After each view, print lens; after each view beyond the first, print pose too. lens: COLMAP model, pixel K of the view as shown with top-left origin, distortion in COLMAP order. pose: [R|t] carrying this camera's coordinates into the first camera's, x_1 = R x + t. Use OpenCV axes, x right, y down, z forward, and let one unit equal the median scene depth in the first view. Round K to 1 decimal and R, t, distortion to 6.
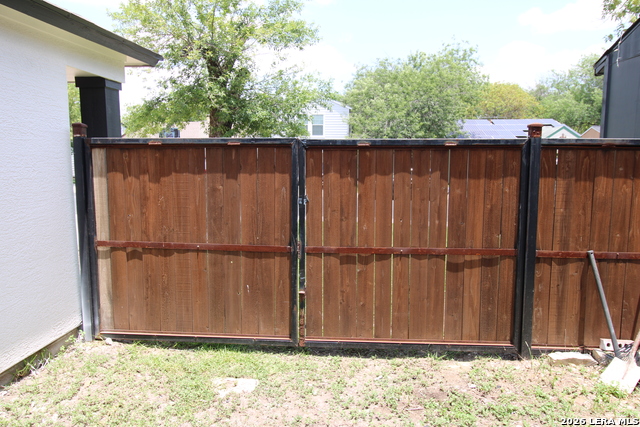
lens RADIAL K [[481.8, 0, 320.0], [0, 481.8, 213.5], [0, 0, 1]] dist [-0.000604, 0.000015]
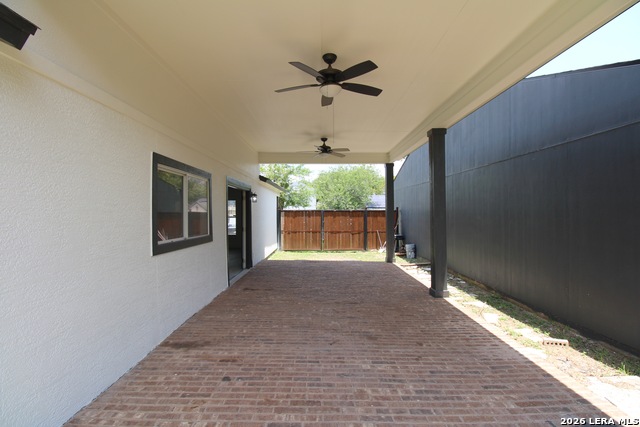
lens RADIAL K [[301.4, 0, 322.7], [0, 301.4, 211.1], [0, 0, 1]] dist [0.001855, -0.012803]
pose [[0.994736, -0.000948, 0.102463, -0.364488], [0.013786, 0.992104, -0.124661, 0.255259], [-0.101536, 0.125417, 0.986895, -2.142039]]
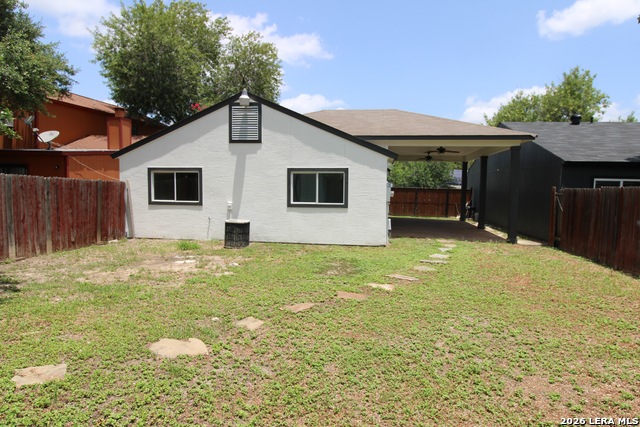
lens RADIAL K [[380.2, 0, 321.1], [0, 380.2, 210.5], [0, 0, 1]] dist [-0.003582, -0.000939]
pose [[0.997226, 0.031930, -0.067235, -1.082687], [-0.035597, 0.997903, -0.054066, 0.551930], [0.065368, 0.056310, 0.996271, -4.786613]]
